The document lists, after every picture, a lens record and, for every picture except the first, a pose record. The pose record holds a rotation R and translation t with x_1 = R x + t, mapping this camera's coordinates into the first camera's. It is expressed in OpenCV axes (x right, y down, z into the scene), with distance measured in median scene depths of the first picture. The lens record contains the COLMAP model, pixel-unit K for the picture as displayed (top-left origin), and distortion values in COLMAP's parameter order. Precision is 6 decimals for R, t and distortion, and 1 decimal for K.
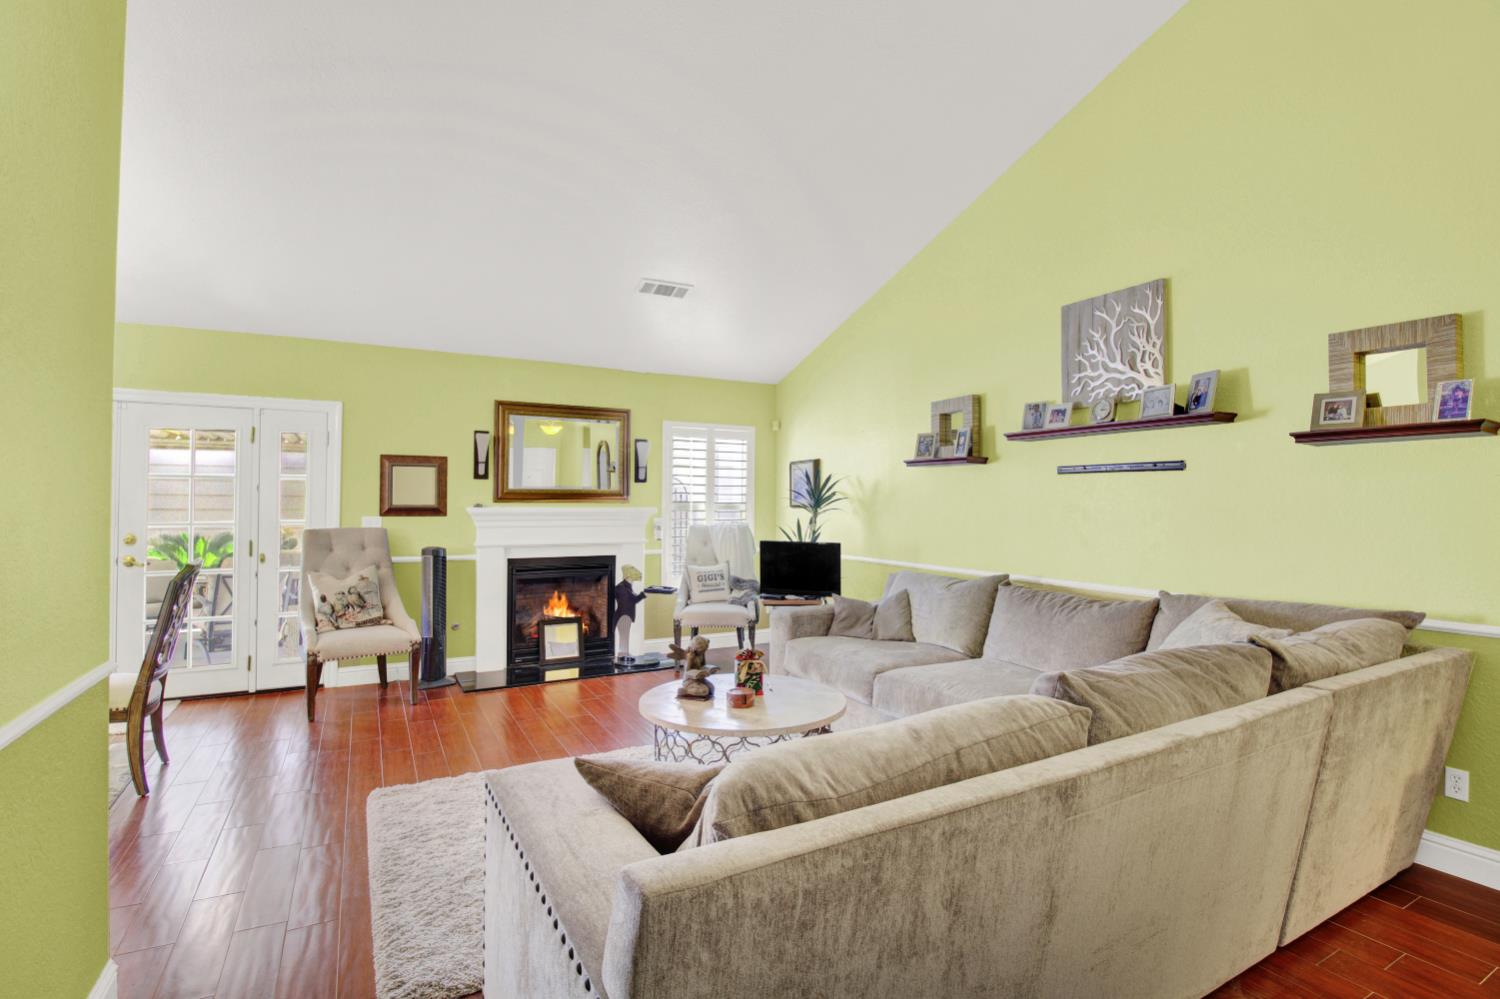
lens RADIAL K [[709.3, 0, 746.8], [0, 709.3, 487.1], [0, 0, 1]] dist [-0.009299, -0.008421]
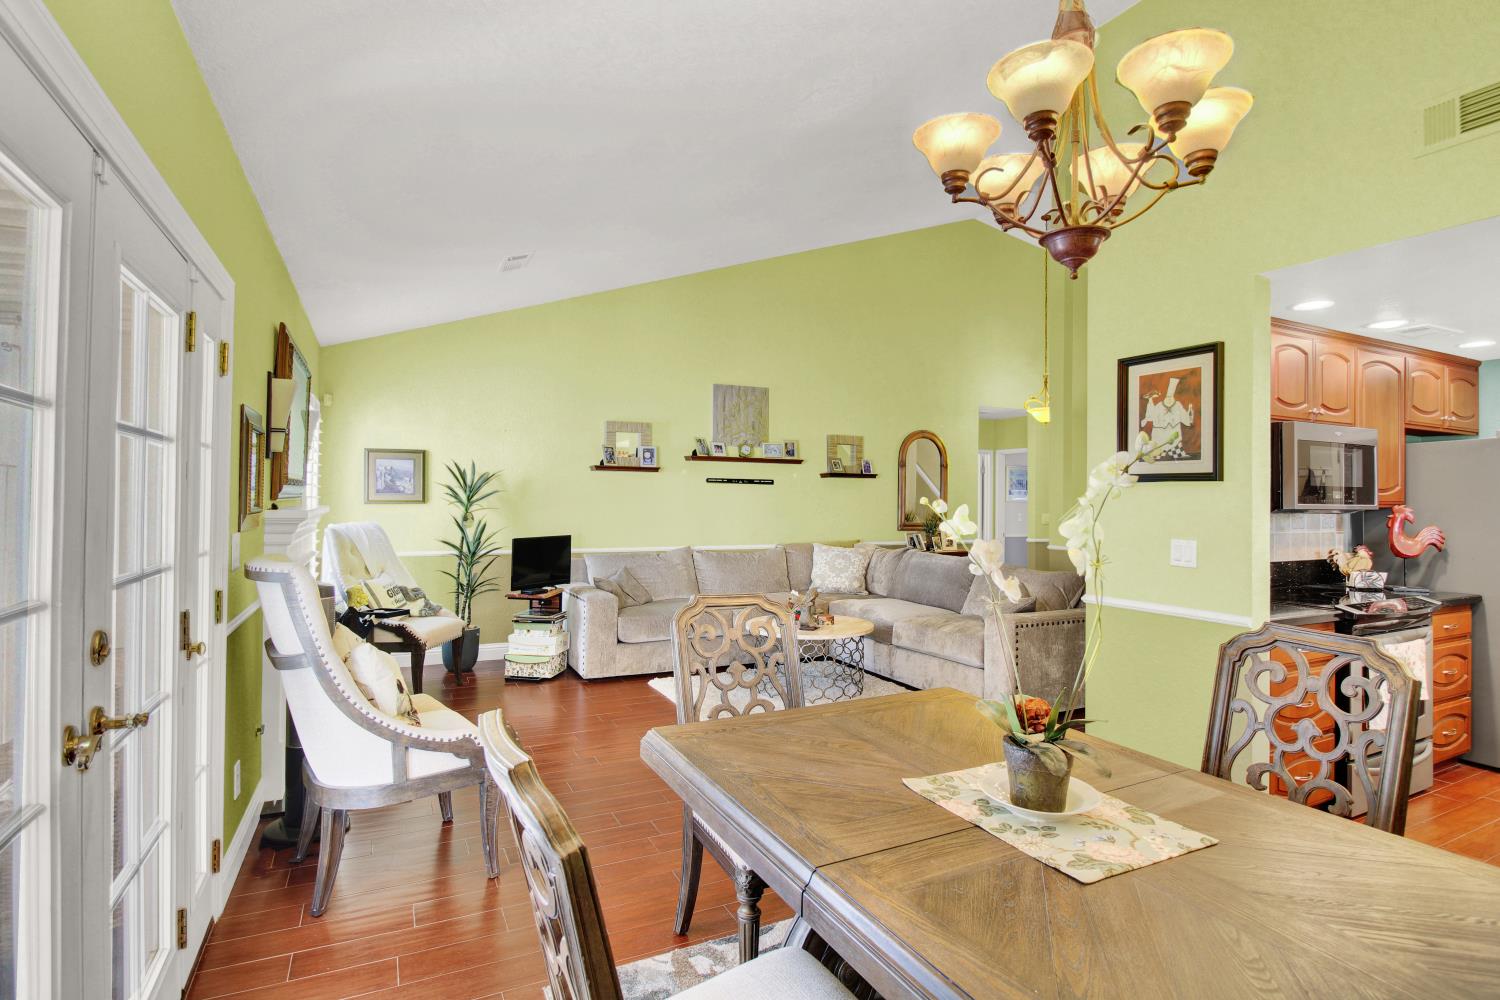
lens RADIAL K [[747.7, 0, 763.9], [0, 747.7, 490.5], [0, 0, 1]] dist [-0.006392, -0.007286]
pose [[0.017955, 0.008067, 0.999806, -0.982693], [-0.032382, 0.999448, -0.007482, 0.006500], [-0.999314, -0.032242, 0.018206, 0.621077]]
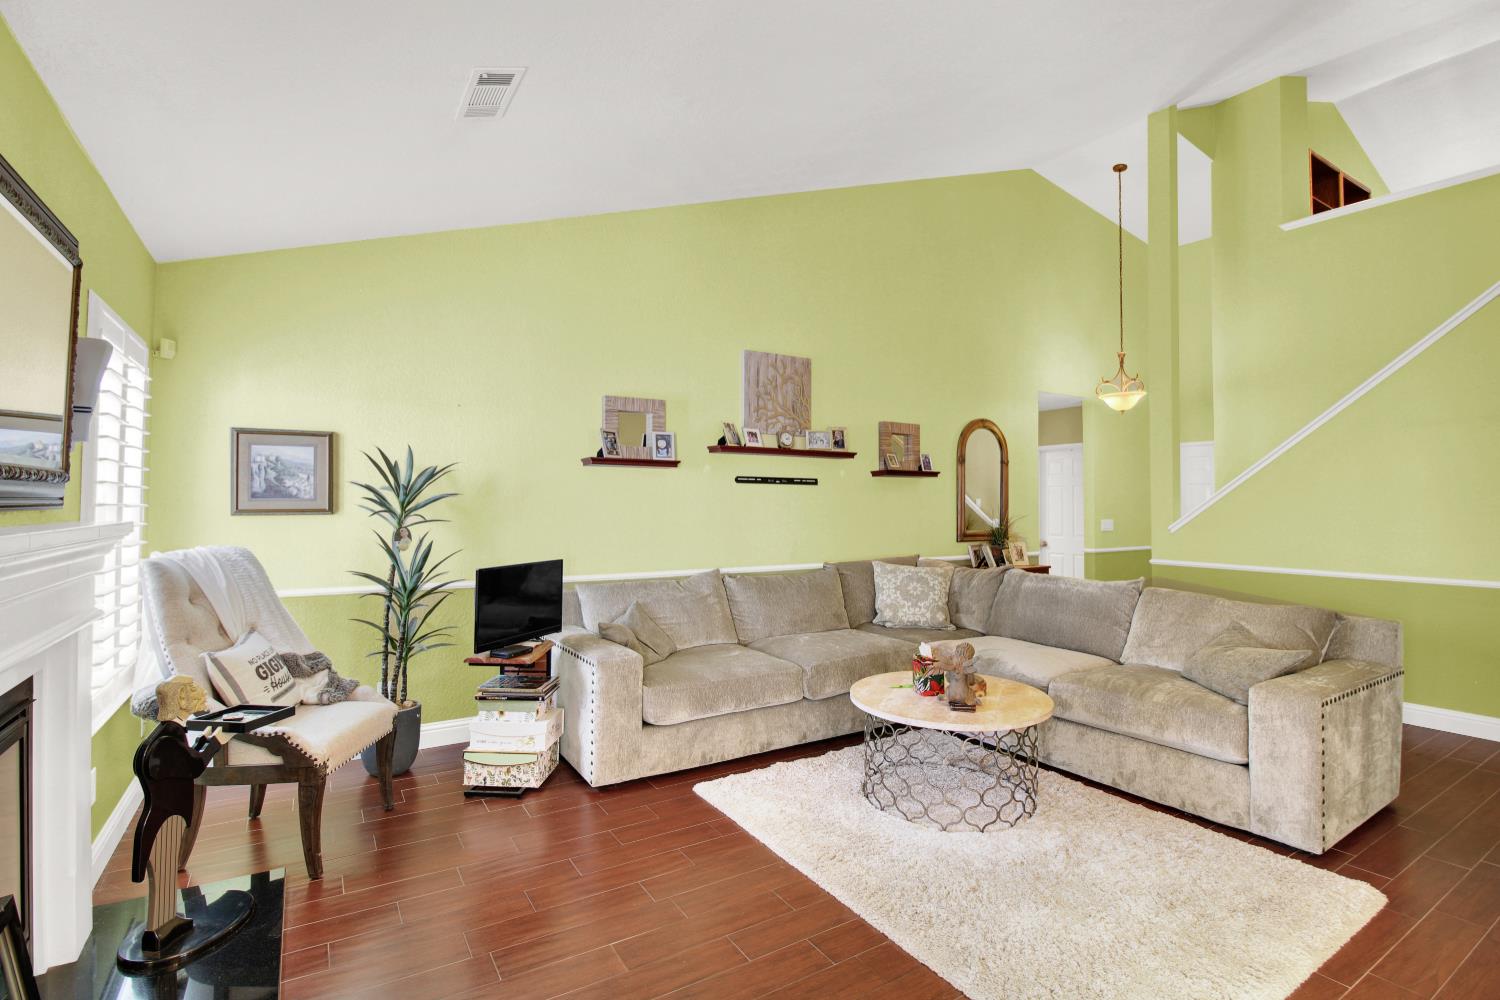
lens RADIAL K [[709.3, 0, 764.3], [0, 709.3, 490.0], [0, 0, 1]] dist [-0.009299, -0.008421]
pose [[-0.082000, 0.015335, 0.996514, -0.598063], [-0.027232, 0.999474, -0.017622, 0.011504], [-0.996260, -0.028582, -0.081539, 0.784404]]
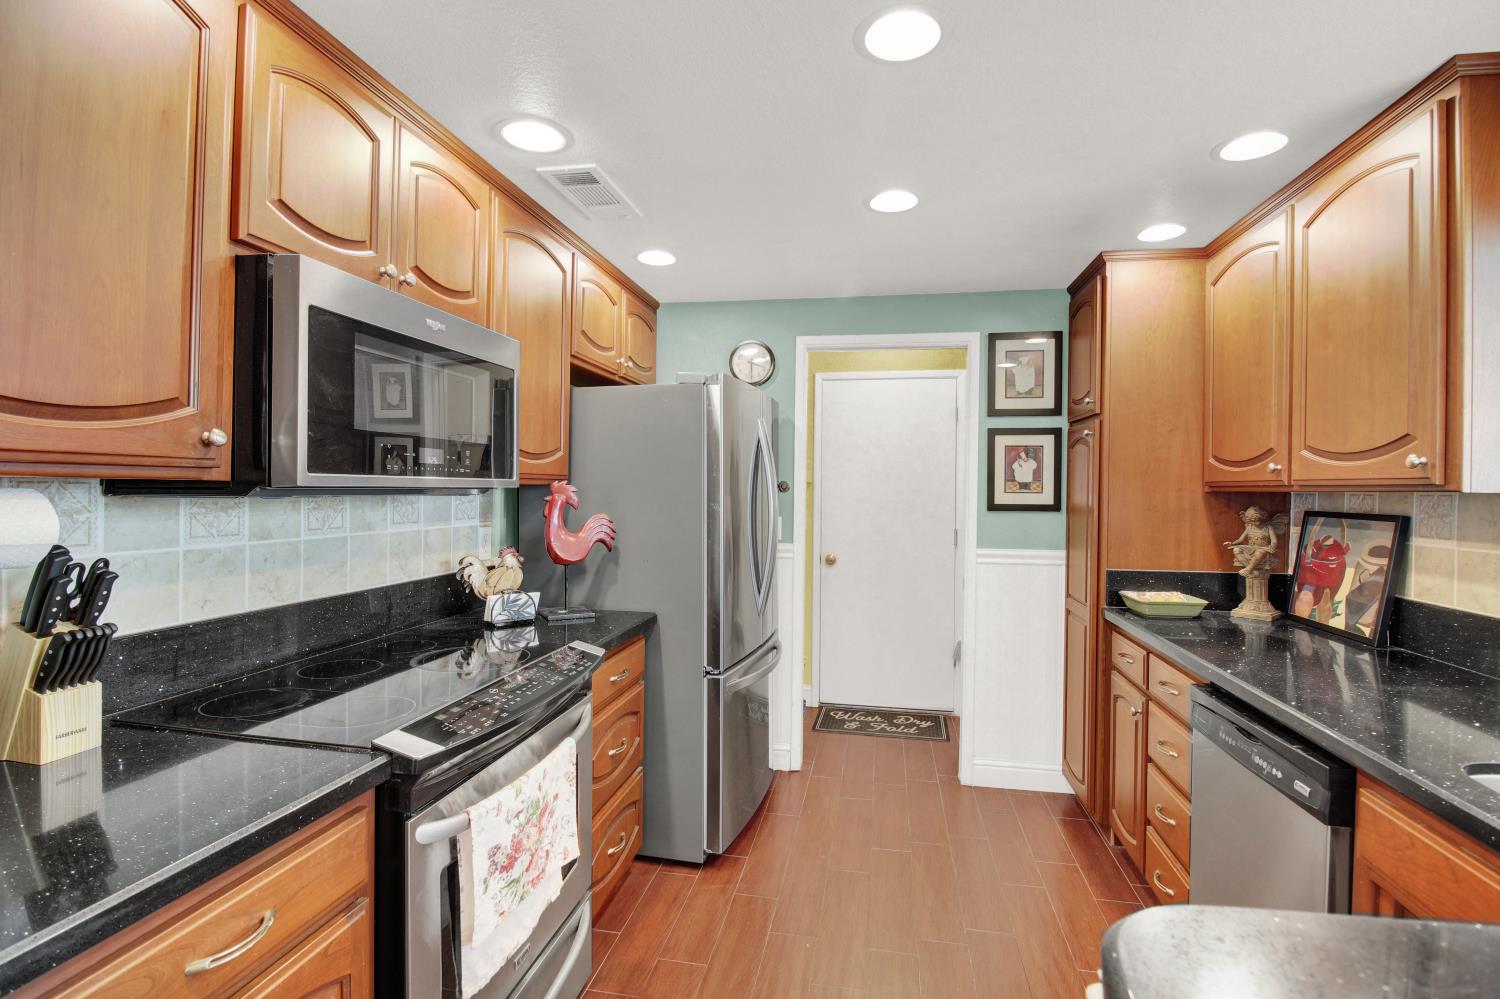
lens RADIAL K [[709.3, 0, 750.3], [0, 709.3, 491.5], [0, 0, 1]] dist [-0.009299, -0.008421]
pose [[-0.776932, -0.017273, 0.629348, -0.591987], [-0.030529, 0.999481, -0.010257, 0.002551], [-0.628844, -0.027182, -0.777056, 0.259103]]
